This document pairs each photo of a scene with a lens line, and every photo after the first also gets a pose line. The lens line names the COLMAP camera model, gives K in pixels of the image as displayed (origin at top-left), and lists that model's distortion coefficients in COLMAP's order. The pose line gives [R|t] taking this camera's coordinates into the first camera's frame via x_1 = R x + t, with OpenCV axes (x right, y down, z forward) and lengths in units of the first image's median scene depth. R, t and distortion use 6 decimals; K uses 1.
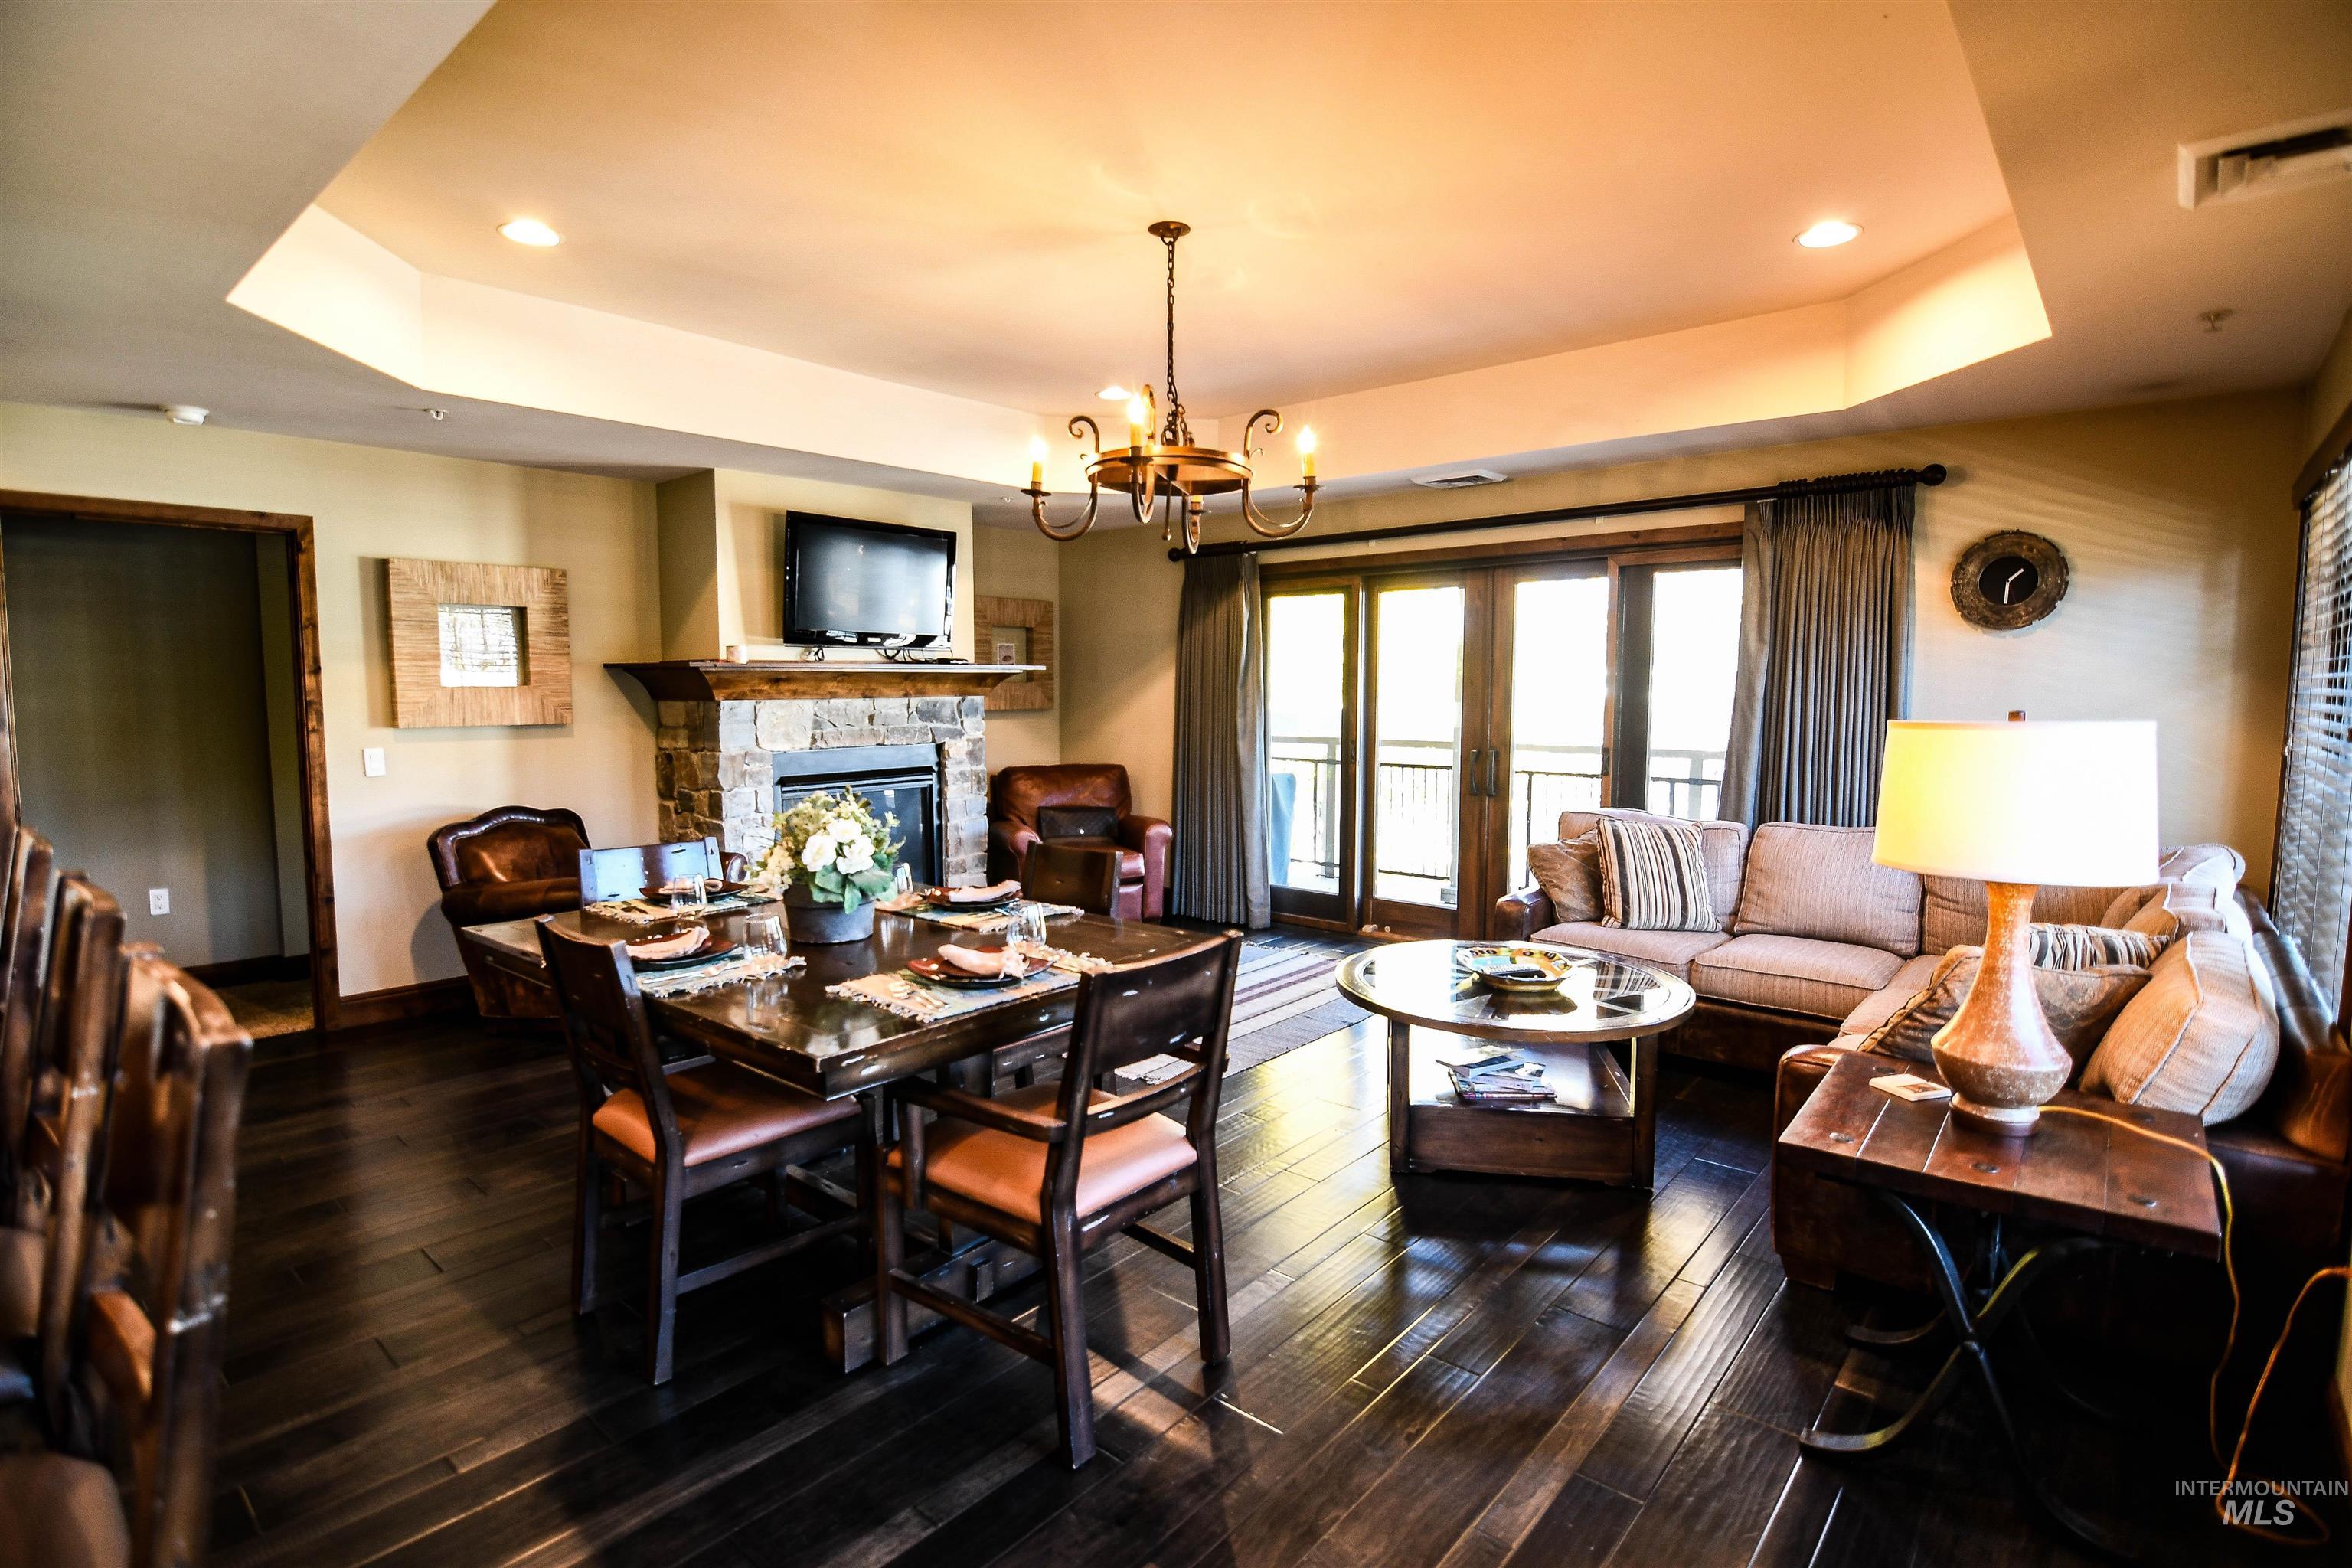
lens RADIAL K [[1136.2, 0, 1175.0], [0, 1136.2, 783.4], [0, 0, 1]] dist [-0.013346, -0.001055]
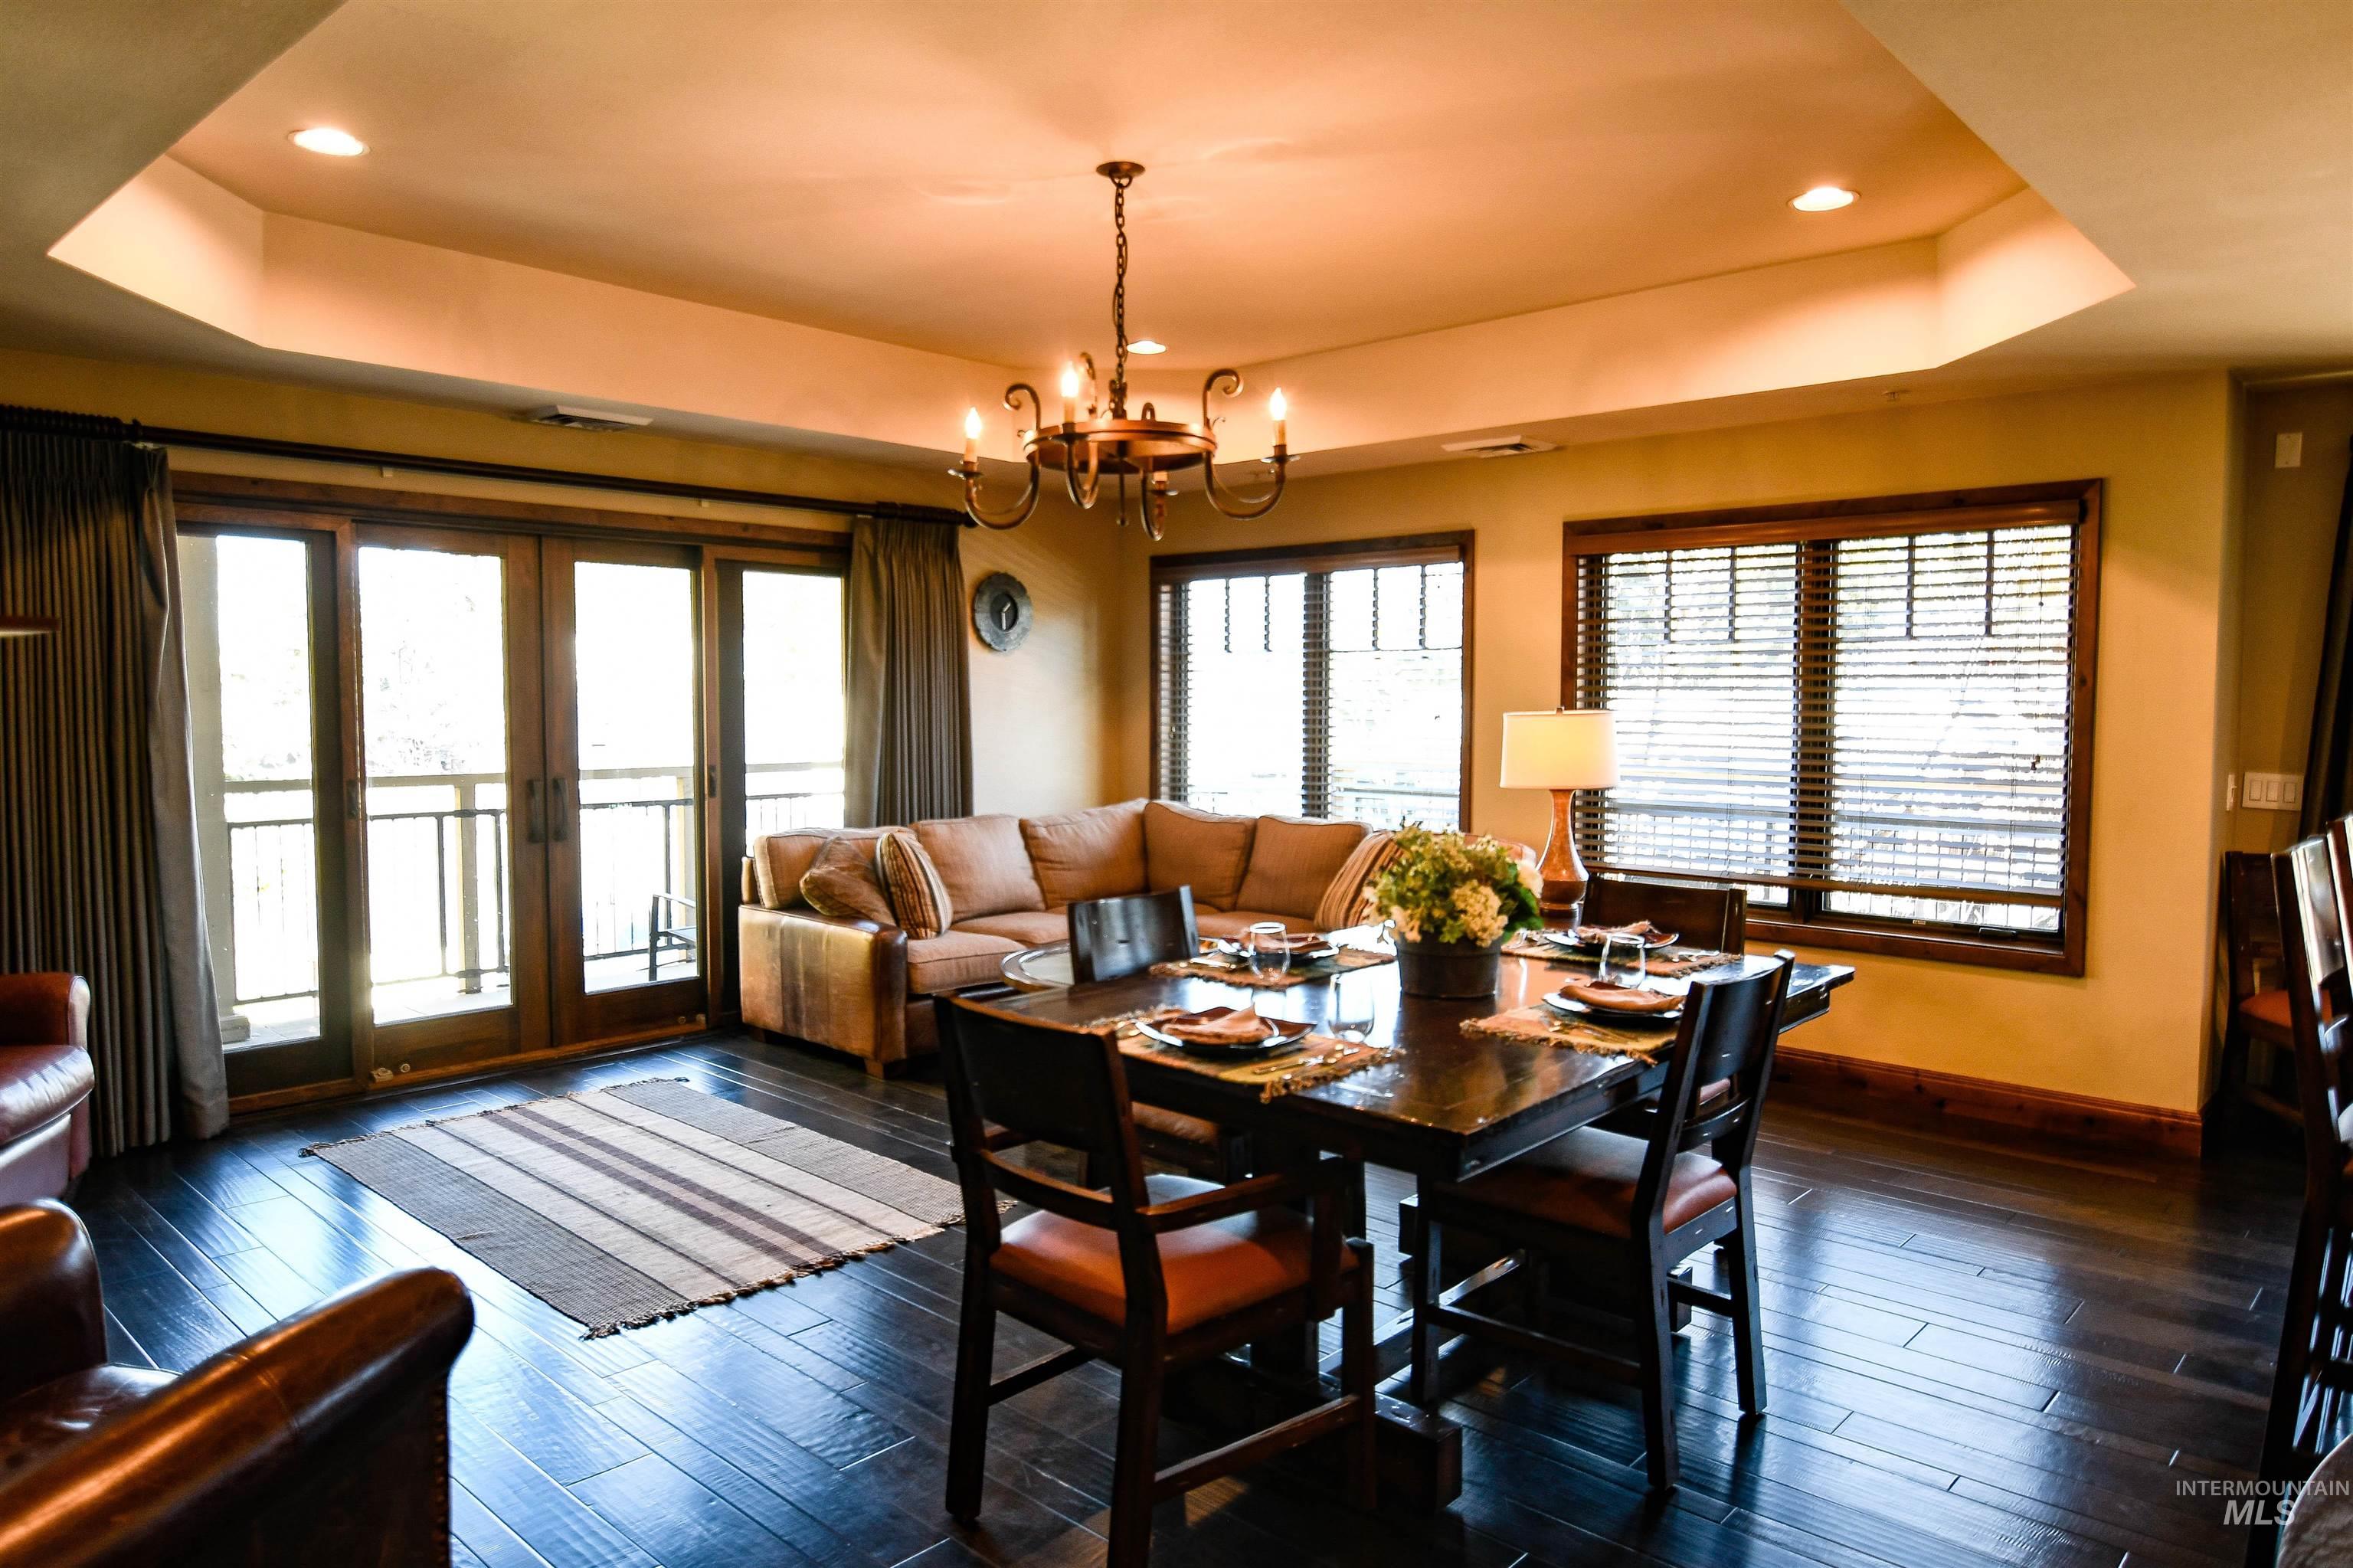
lens RADIAL K [[1491.1, 0, 1176.5], [0, 1491.1, 784.0], [0, 0, 1]] dist [-0.009125, -0.003962]
pose [[0.032807, -0.057986, 0.997778, -0.770248], [0.082539, 0.995063, 0.055114, -0.052438], [-0.996048, 0.080547, 0.037431, 0.624704]]
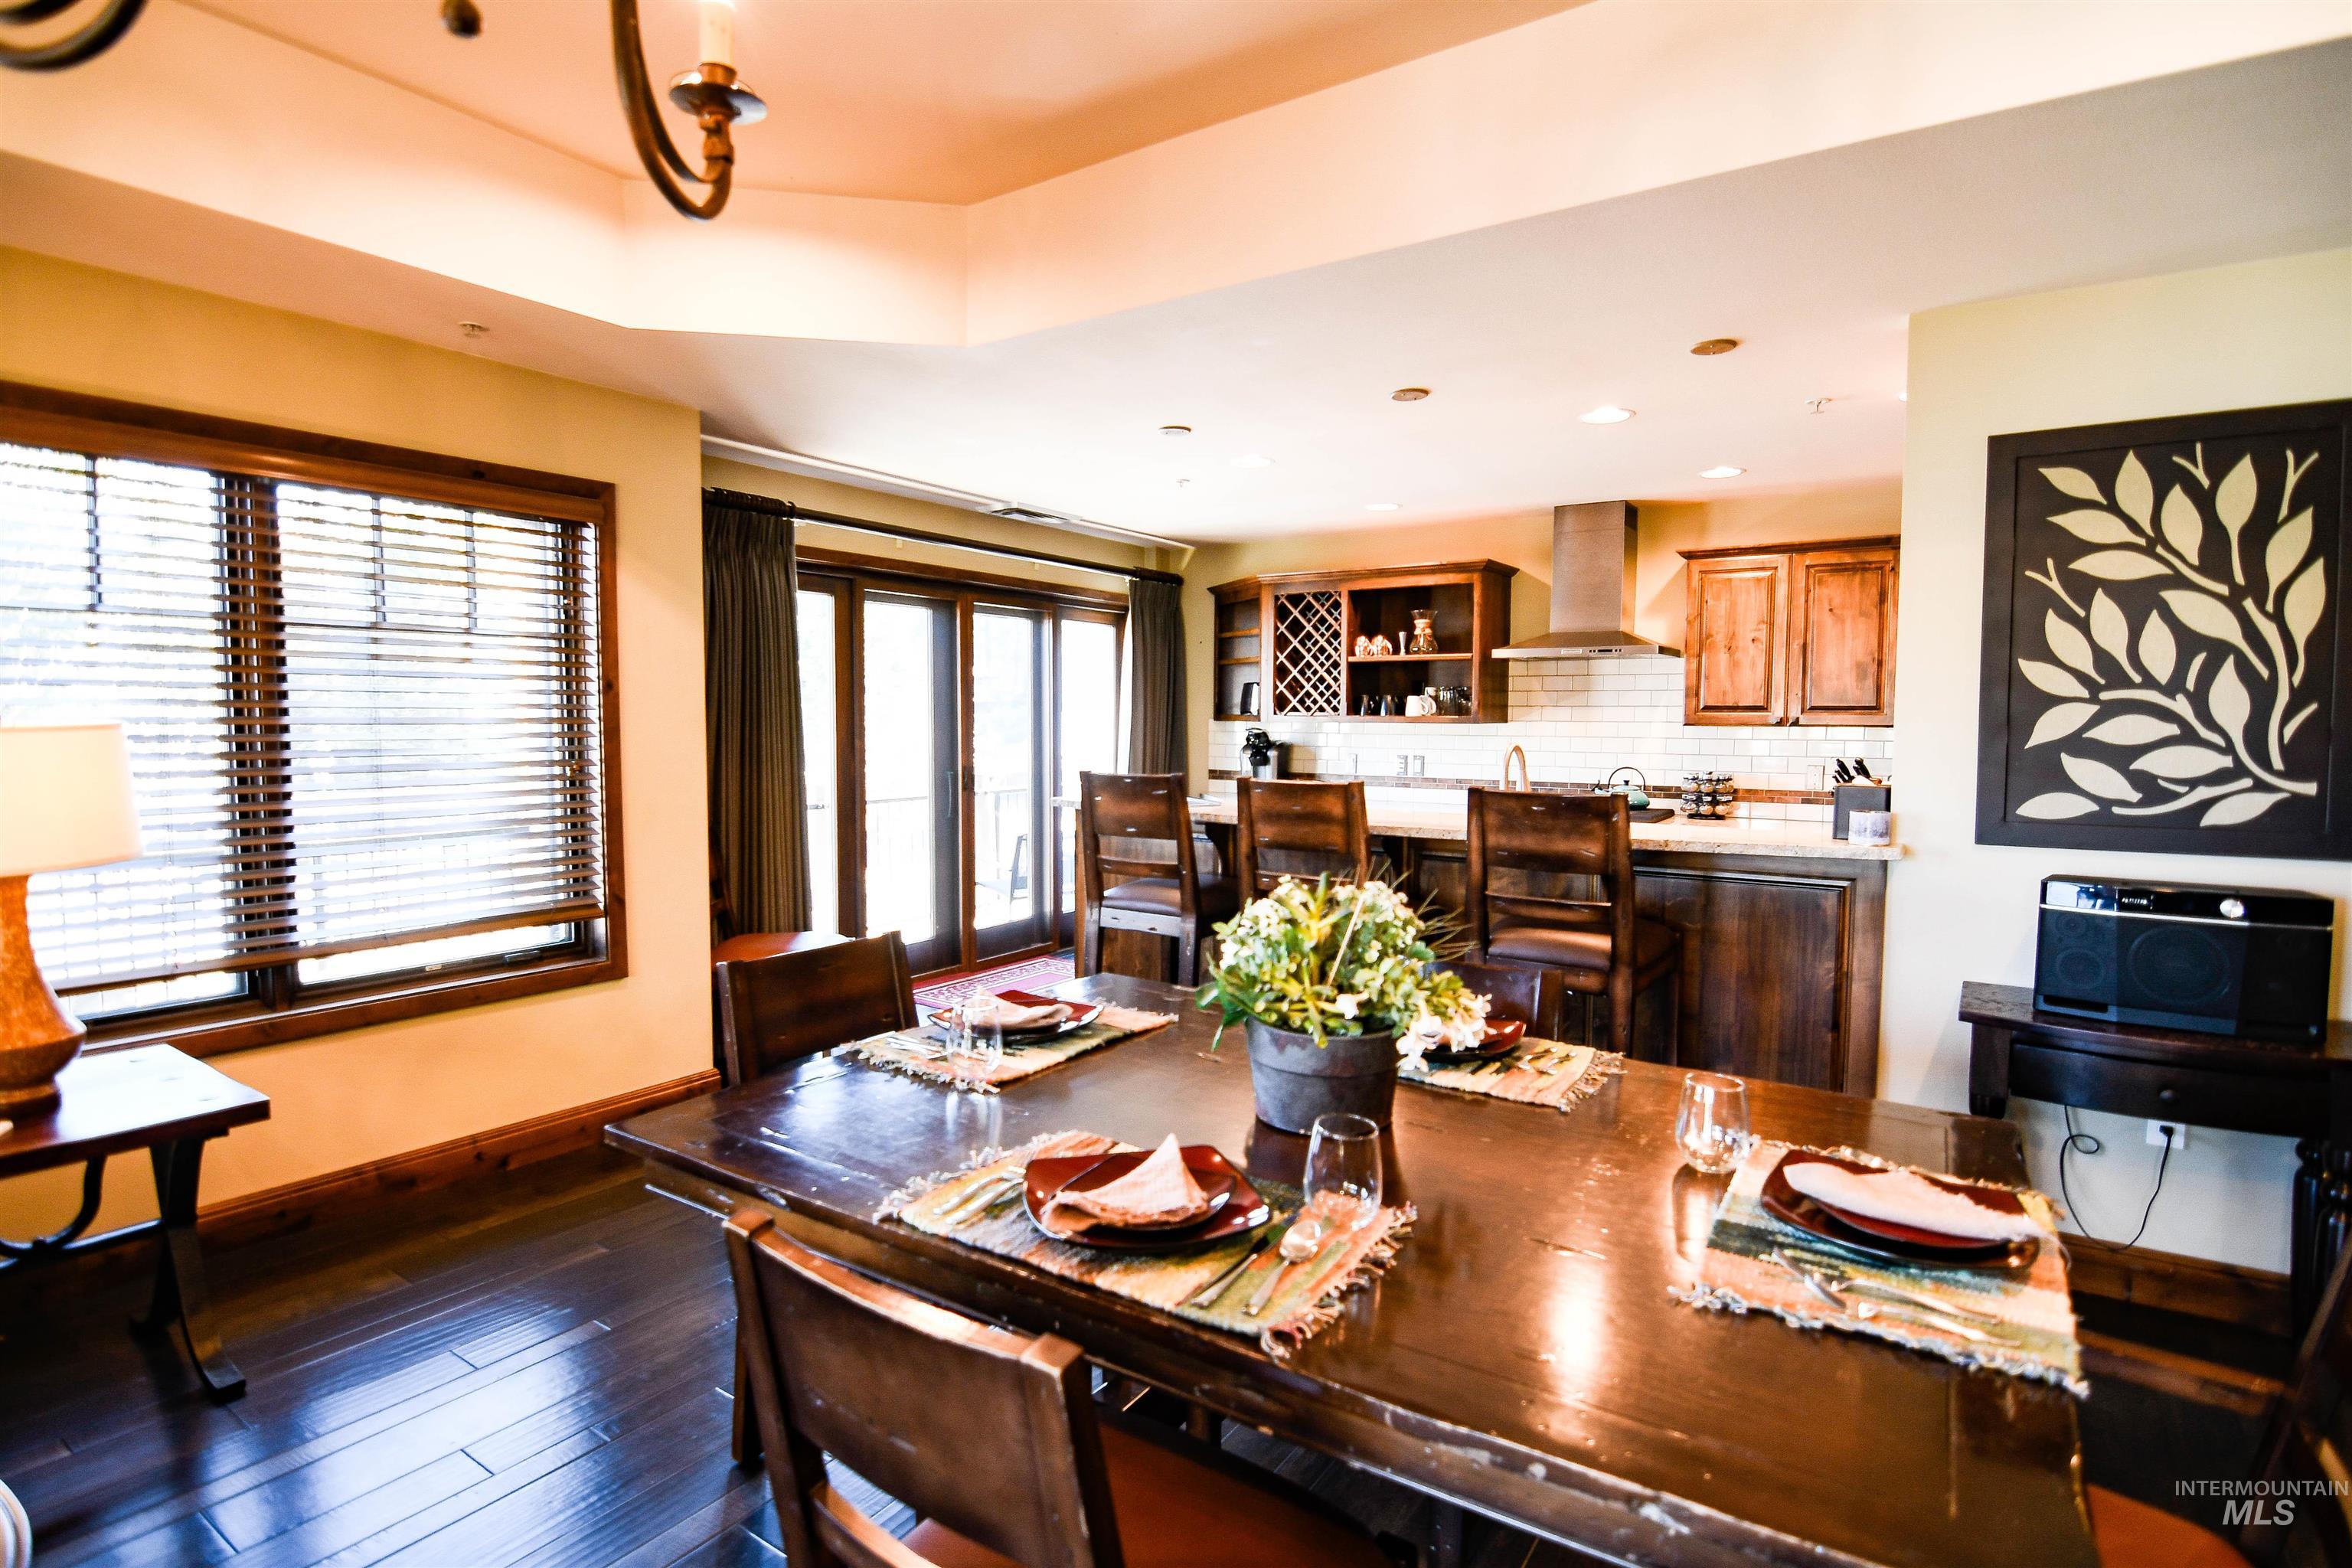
lens RADIAL K [[1176.1, 0, 1143.5], [0, 1176.1, 783.1], [0, 0, 1]] dist [-0.002134, -0.011067]
pose [[-0.993989, 0.002952, -0.109440, -0.086468], [-0.012644, 0.989851, 0.141543, -0.065928], [0.108747, 0.142076, -0.983864, 0.851252]]
